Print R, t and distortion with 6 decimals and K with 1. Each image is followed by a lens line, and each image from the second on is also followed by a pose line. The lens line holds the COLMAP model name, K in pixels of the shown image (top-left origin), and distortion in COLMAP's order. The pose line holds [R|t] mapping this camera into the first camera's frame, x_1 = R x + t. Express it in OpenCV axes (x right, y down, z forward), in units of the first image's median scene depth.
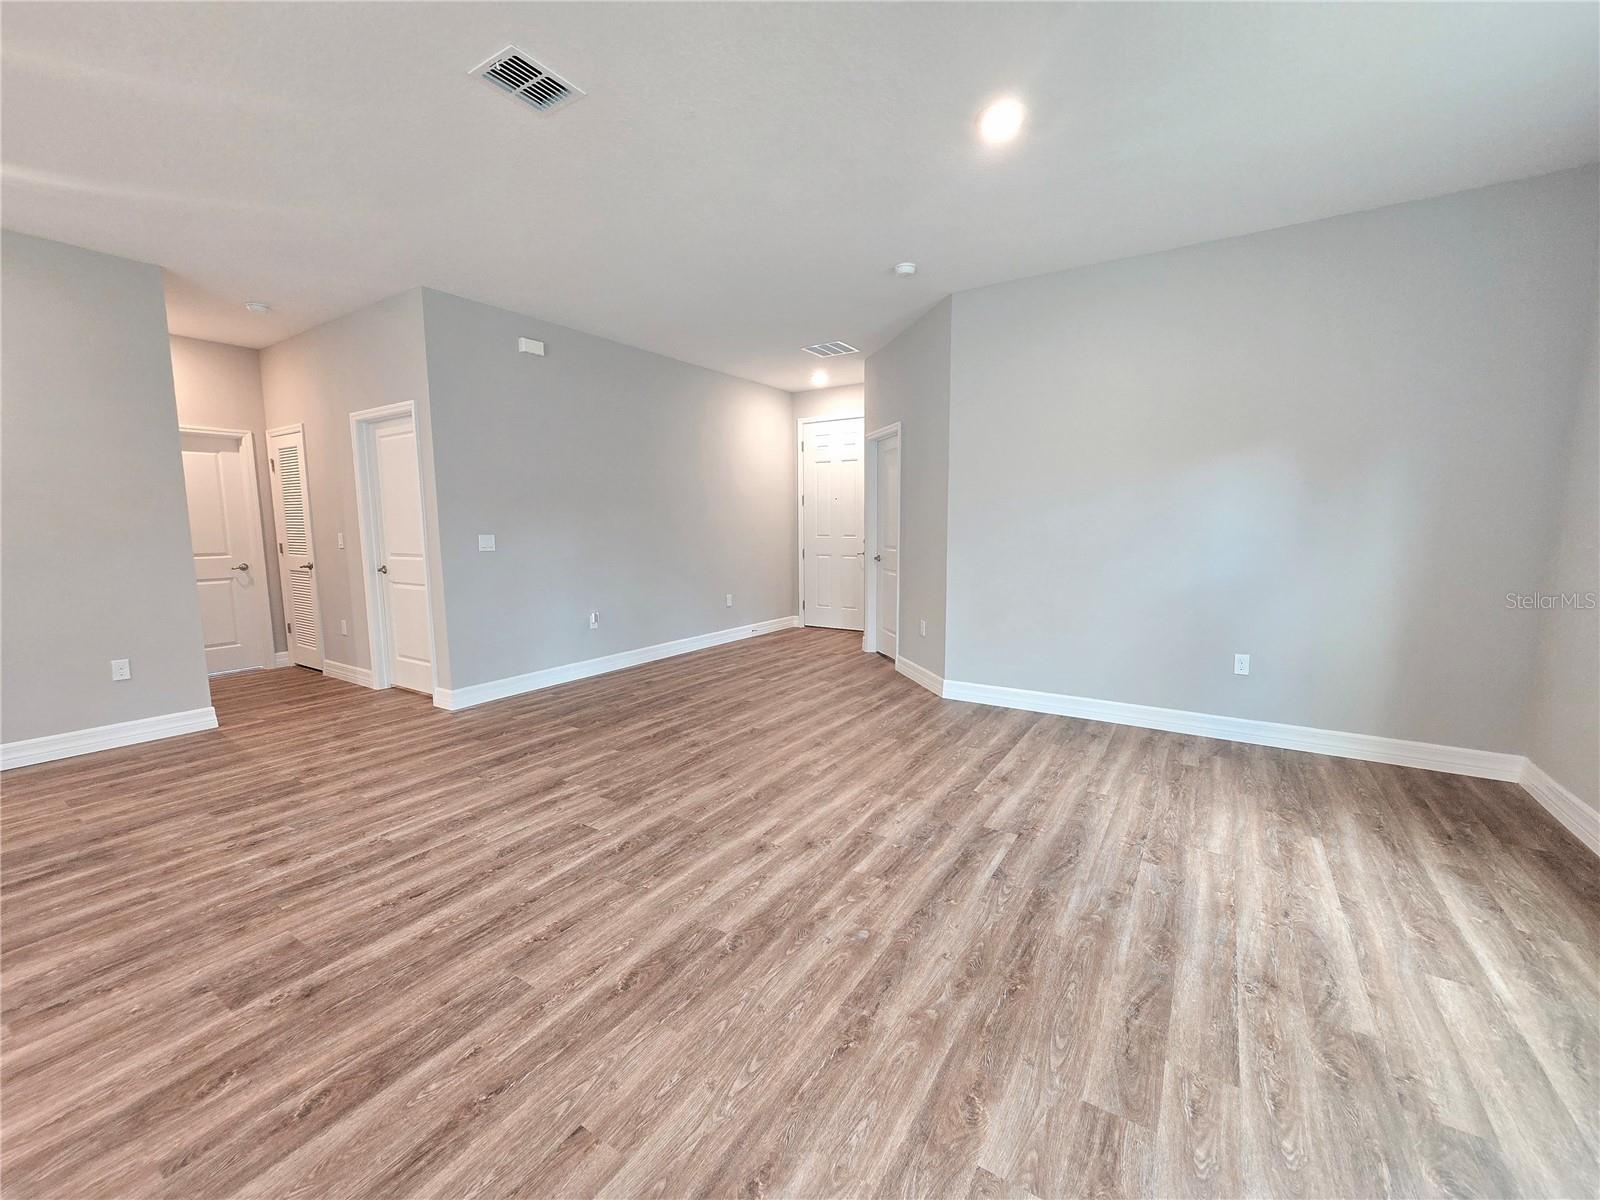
lens RADIAL K [[658.8, 0, 796.8], [0, 658.8, 600.7], [0, 0, 1]] dist [-0.004880, 0.000895]
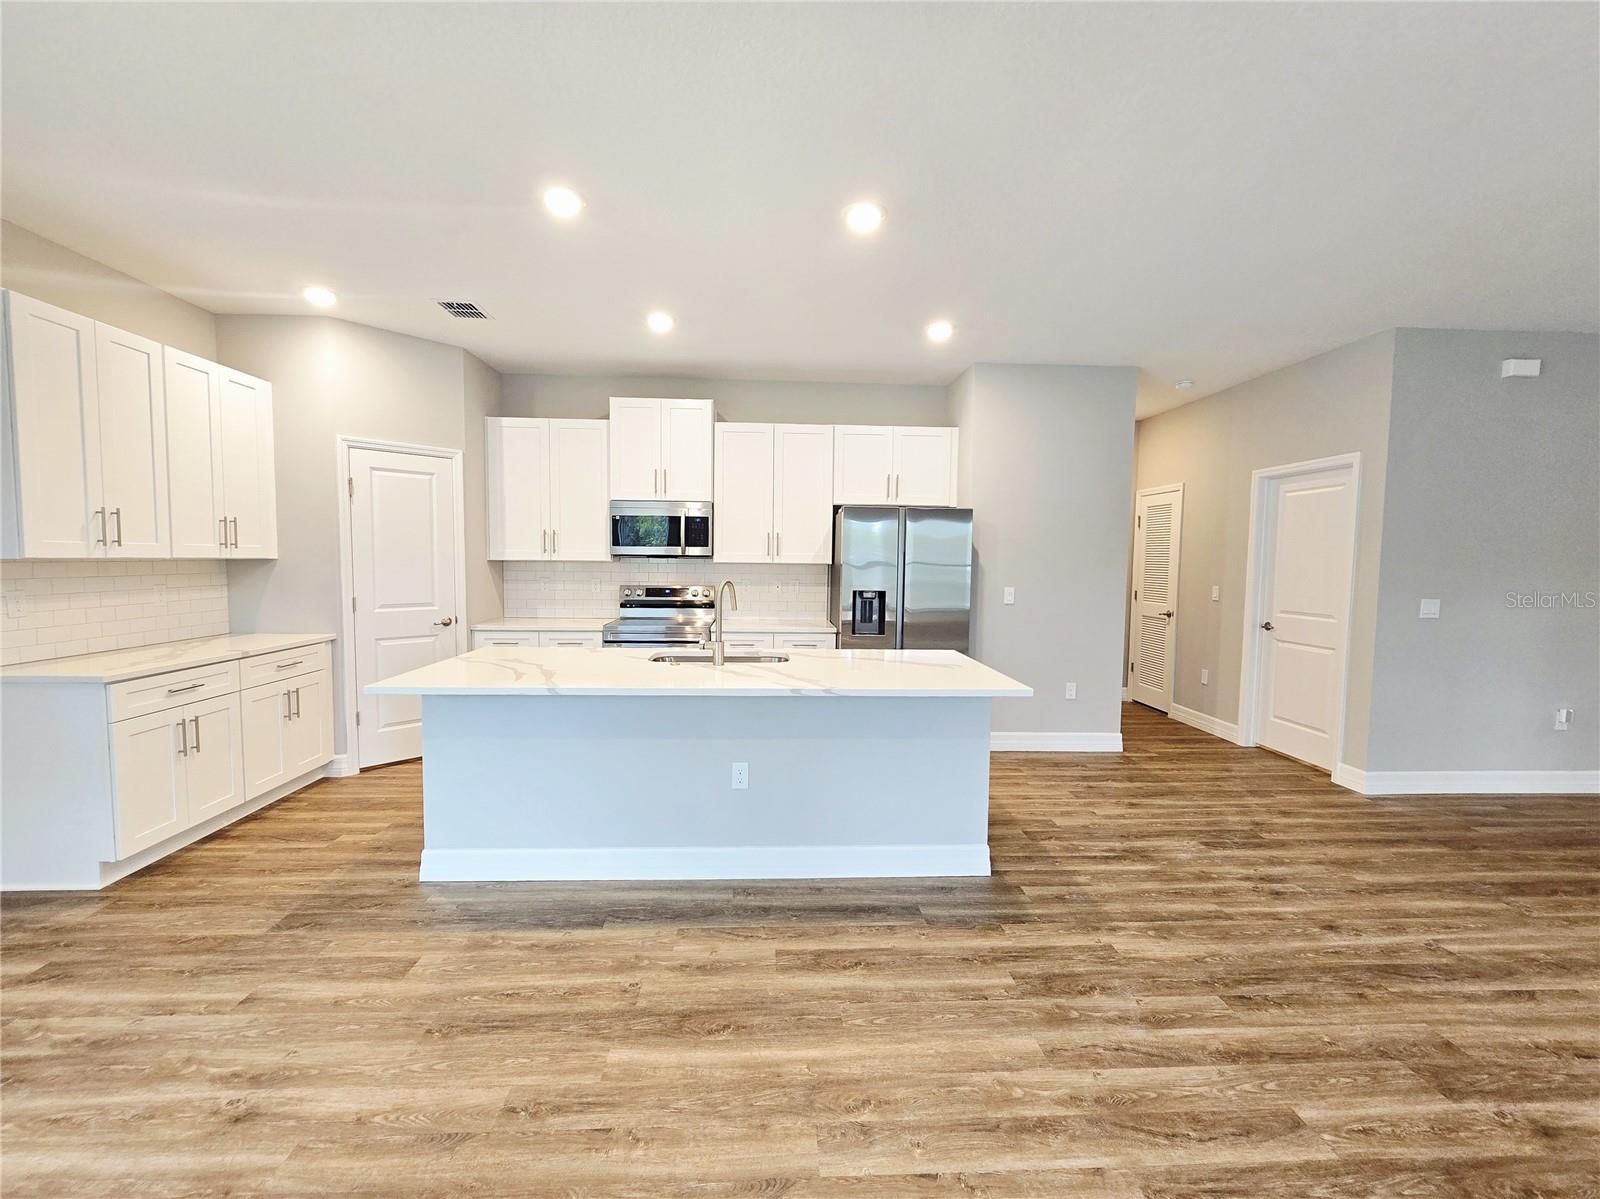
lens RADIAL K [[675.5, 0, 791.5], [0, 675.5, 601.7], [0, 0, 1]] dist [-0.004179, 0.000616]
pose [[0.582451, 0.066237, -0.810163, -0.345964], [-0.112890, 0.993608, 0.000075, -0.005363], [0.804989, 0.091415, 0.586205, -0.239340]]
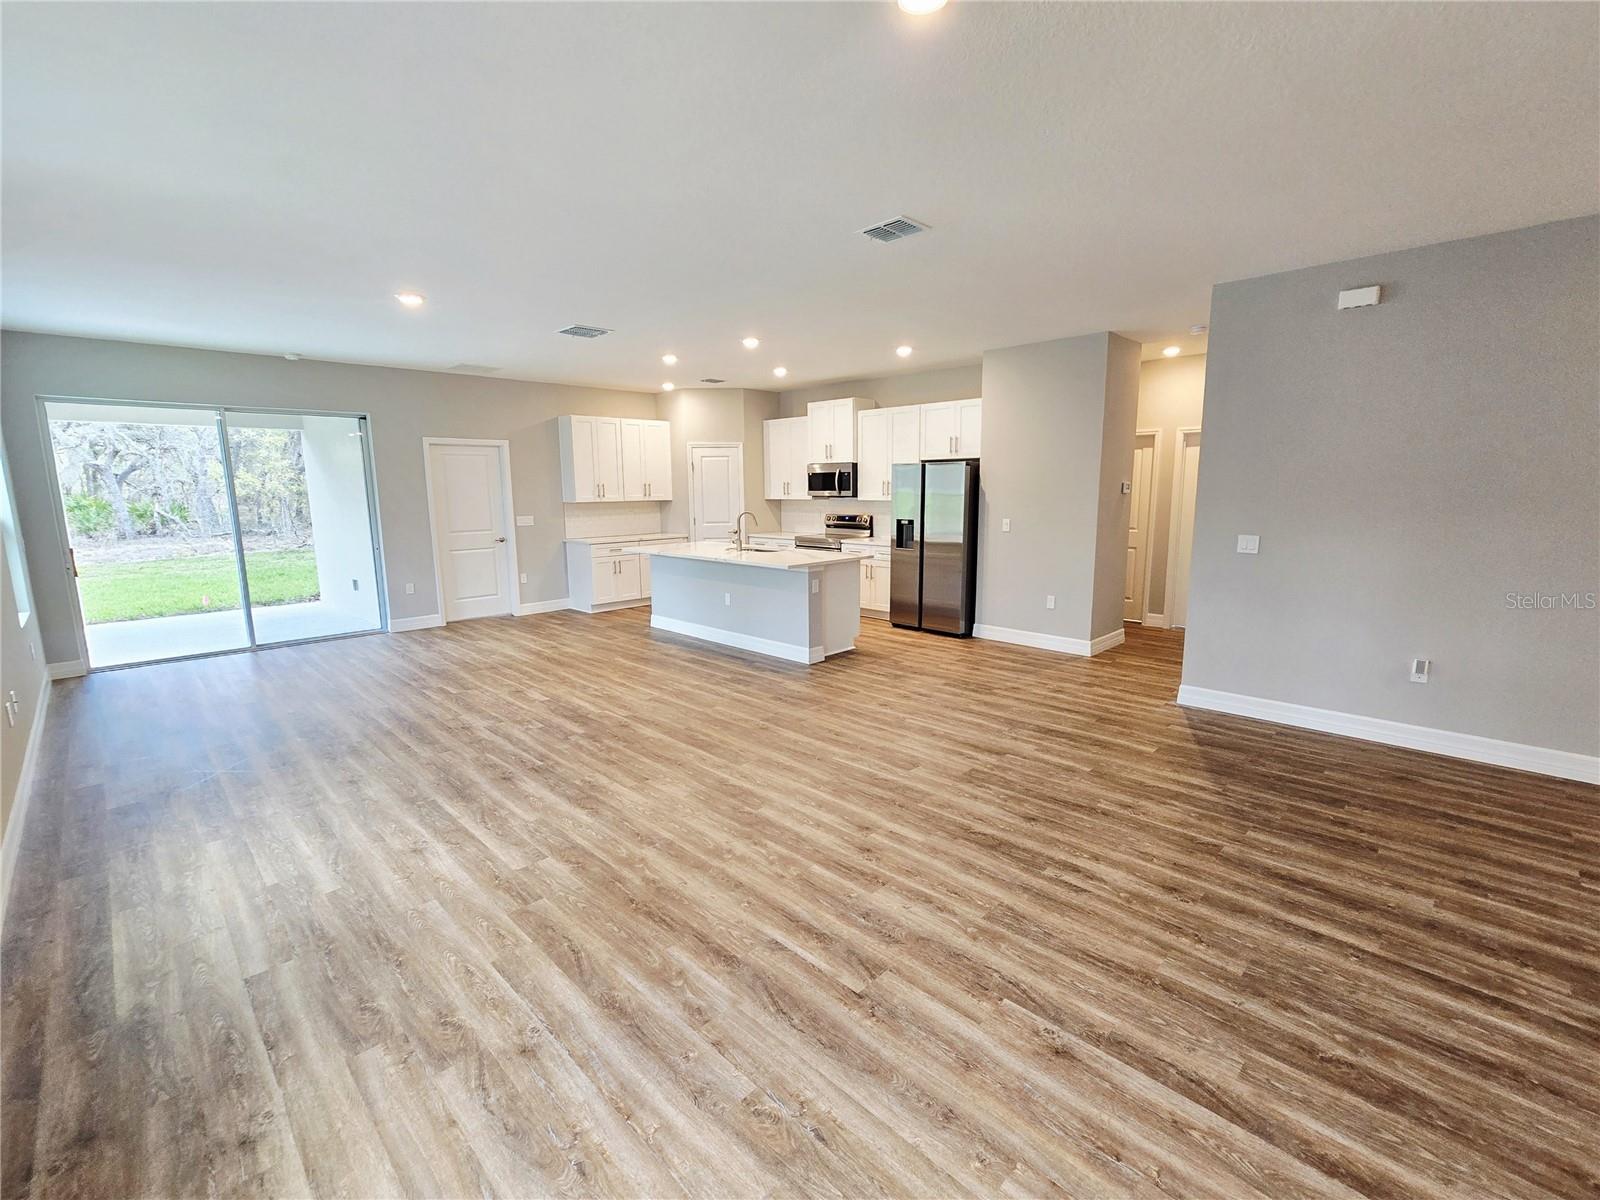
lens RADIAL K [[701.0, 0, 800.0], [0, 701.0, 600.0], [0, 0, 1]] dist [-0.003347, -0.000727]
pose [[-0.208204, 0.167537, -0.963630, 0.844722], [-0.105110, 0.975682, 0.192343, -0.186876], [0.972421, 0.141334, -0.185531, 0.820969]]
